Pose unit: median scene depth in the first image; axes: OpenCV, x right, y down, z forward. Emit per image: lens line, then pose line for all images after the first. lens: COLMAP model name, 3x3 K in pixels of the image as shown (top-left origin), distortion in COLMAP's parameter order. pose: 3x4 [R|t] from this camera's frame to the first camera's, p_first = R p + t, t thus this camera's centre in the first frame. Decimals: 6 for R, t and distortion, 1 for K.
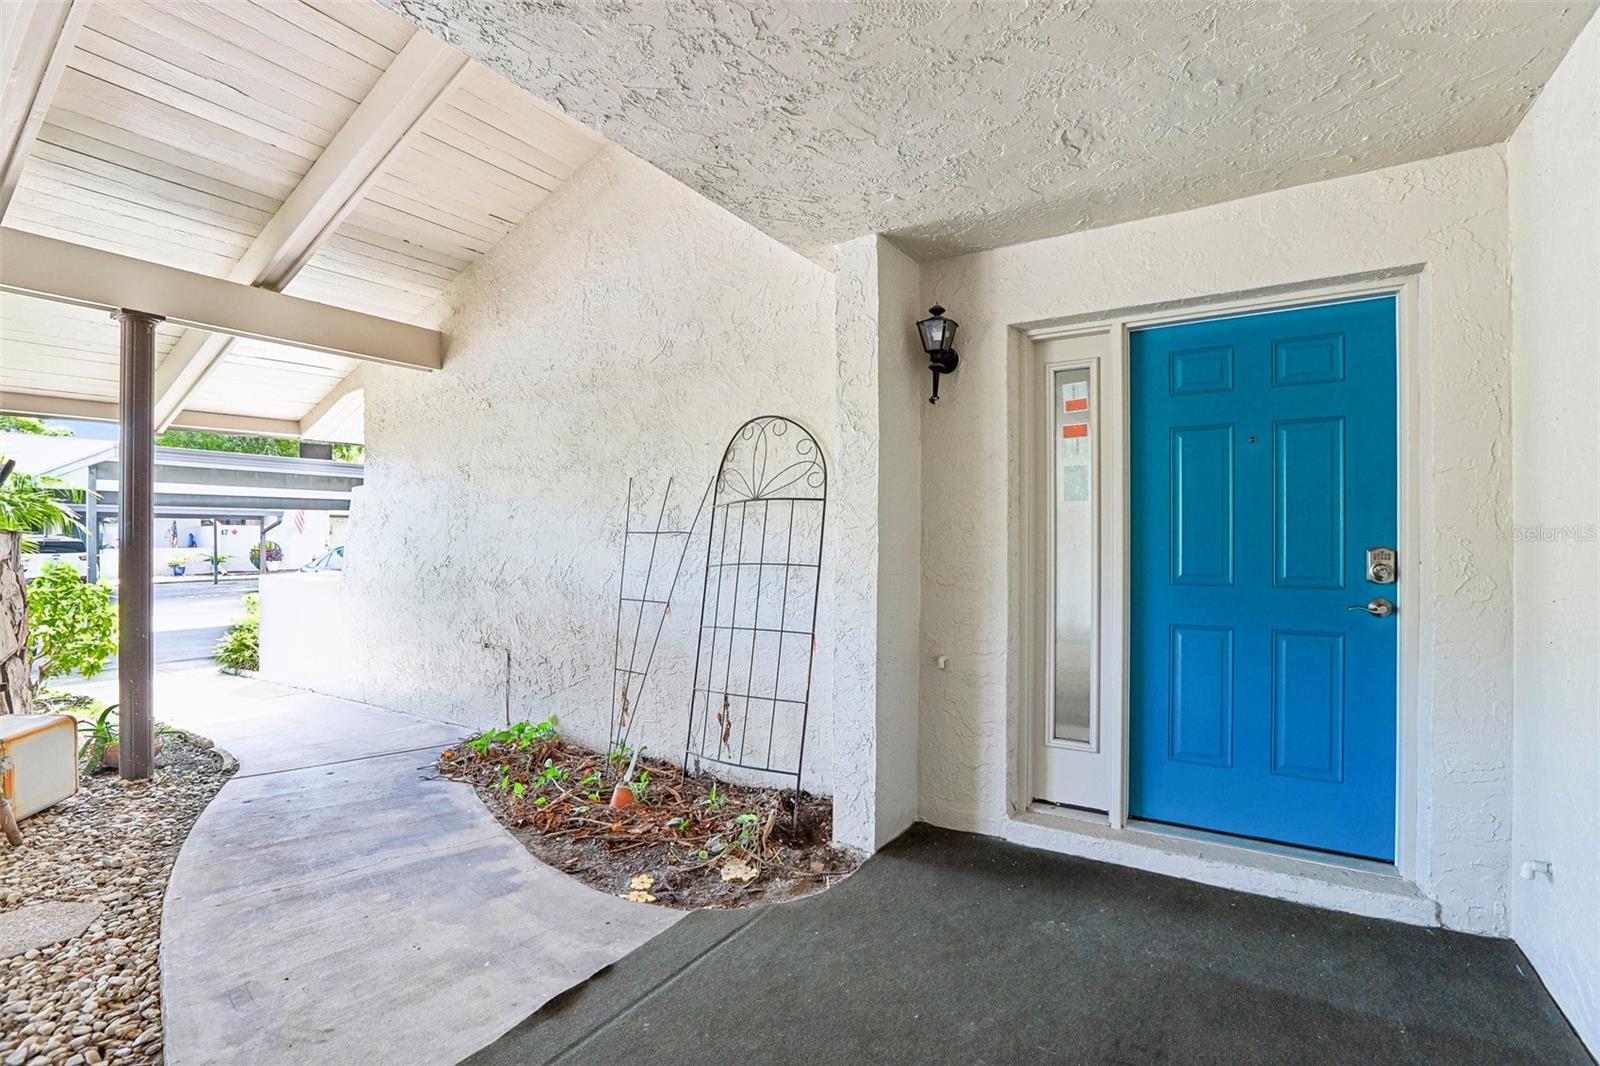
lens RADIAL K [[729.2, 0, 796.7], [0, 729.2, 534.6], [0, 0, 1]] dist [-0.057389, 0.021629]
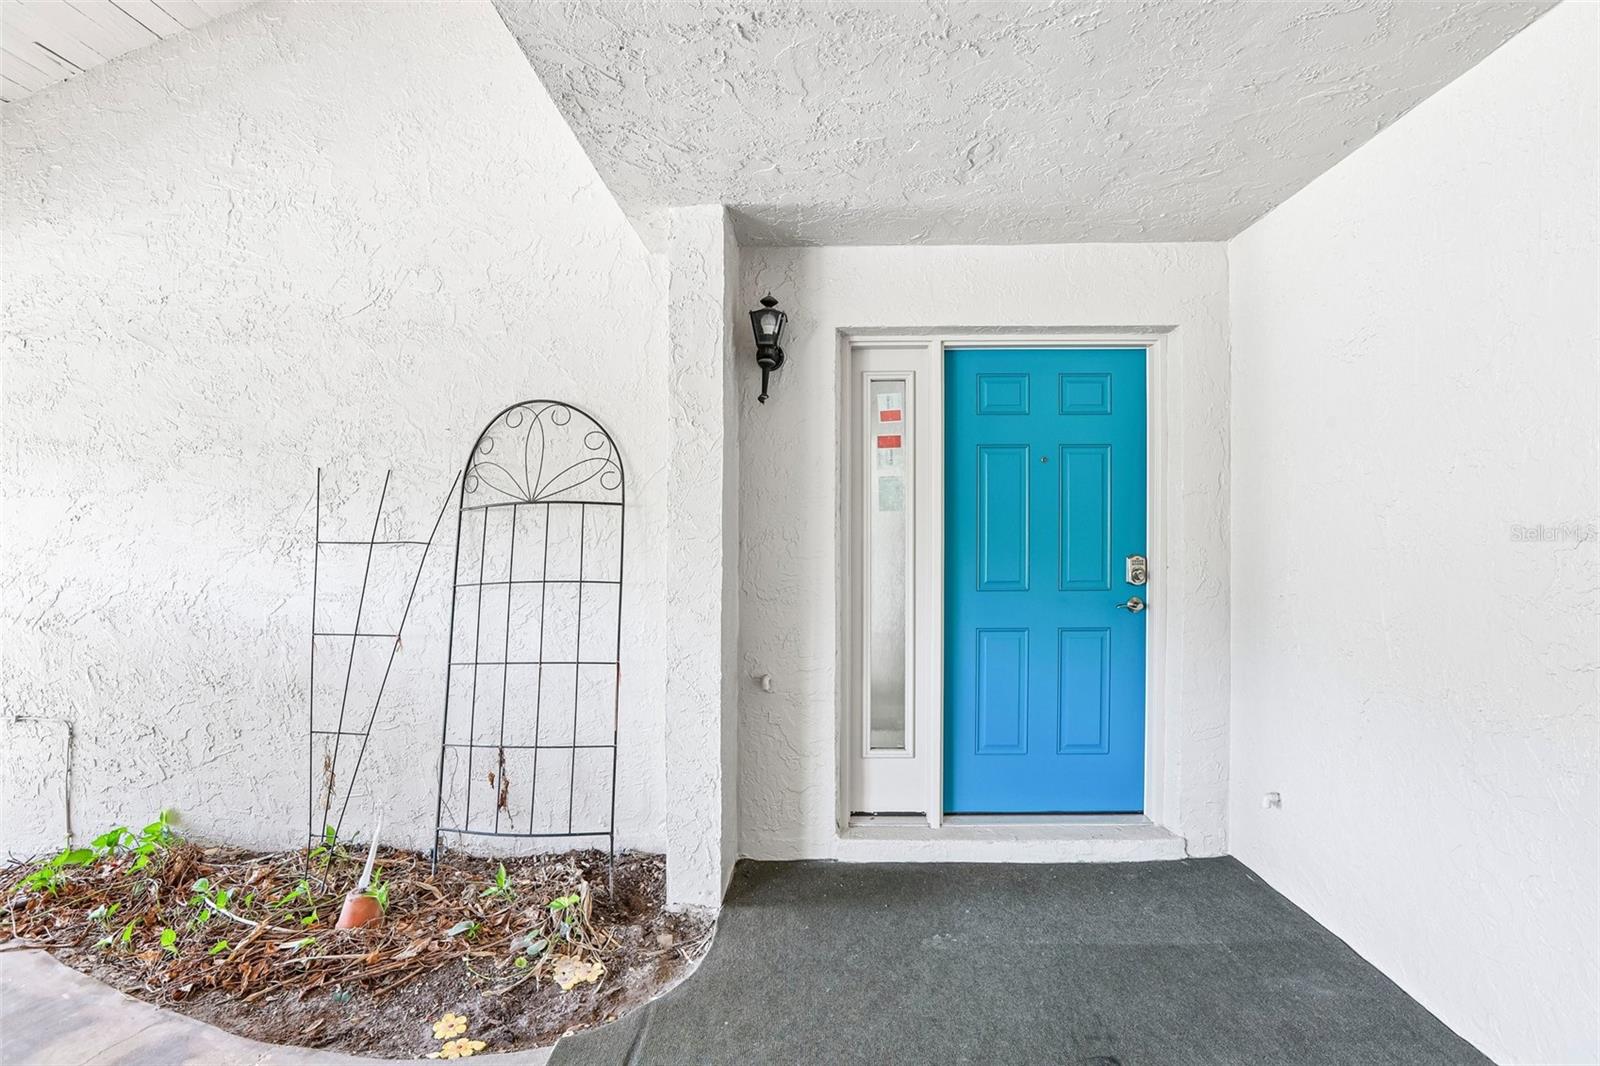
lens RADIAL K [[744.4, 0, 800.5], [0, 744.4, 538.0], [0, 0, 1]] dist [-0.055433, 0.020945]
pose [[0.863418, -0.002350, 0.504484, -0.246870], [0.001264, 0.999996, 0.002496, -0.011761], [-0.504488, -0.001517, 0.863417, 0.166257]]
